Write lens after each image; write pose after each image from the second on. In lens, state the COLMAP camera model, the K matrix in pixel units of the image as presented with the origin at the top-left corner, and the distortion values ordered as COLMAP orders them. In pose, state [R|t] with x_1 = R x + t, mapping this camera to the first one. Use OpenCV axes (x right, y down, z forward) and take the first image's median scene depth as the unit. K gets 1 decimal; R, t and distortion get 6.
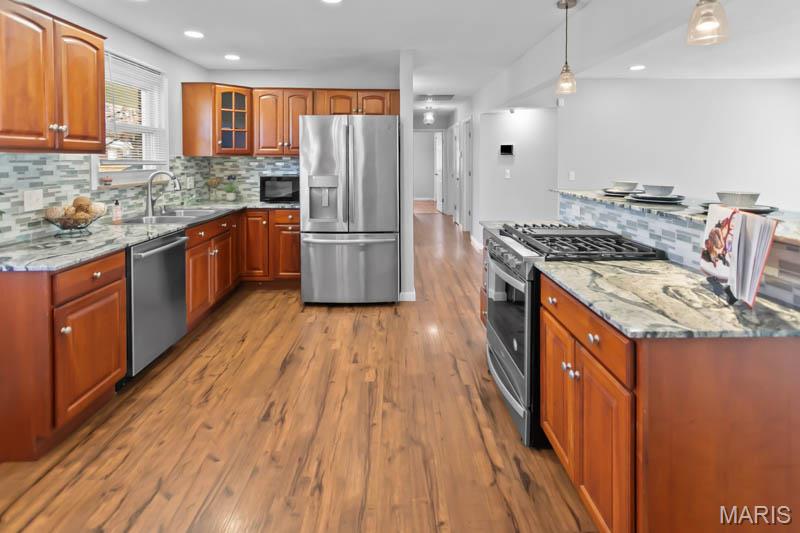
lens RADIAL K [[413.0, 0, 399.0], [0, 413.0, 166.8], [0, 0, 1]] dist [0.001273, -0.000014]
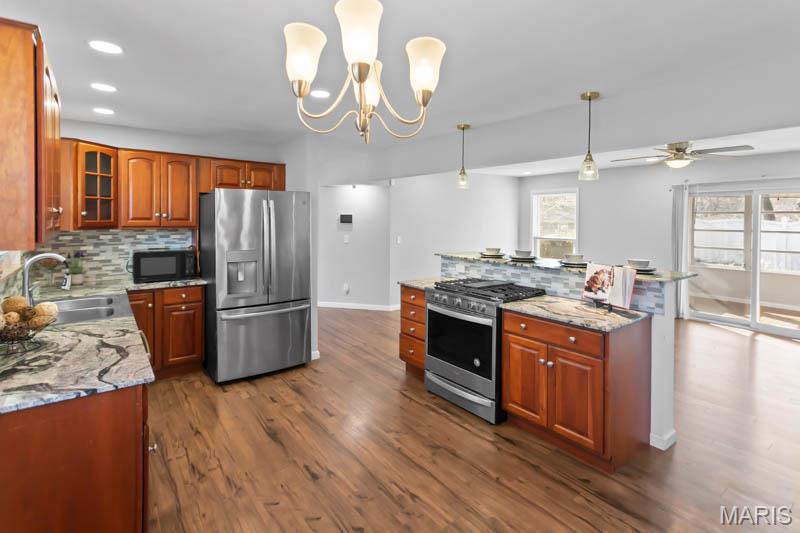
lens RADIAL K [[399.8, 0, 397.6], [0, 399.8, 222.1], [0, 0, 1]] dist [0.004137, 0.000878]
pose [[0.806271, -0.001385, 0.591545, -0.646448], [0.004676, 0.999981, -0.004033, -0.057914], [-0.591528, 0.006017, 0.806262, 0.000628]]
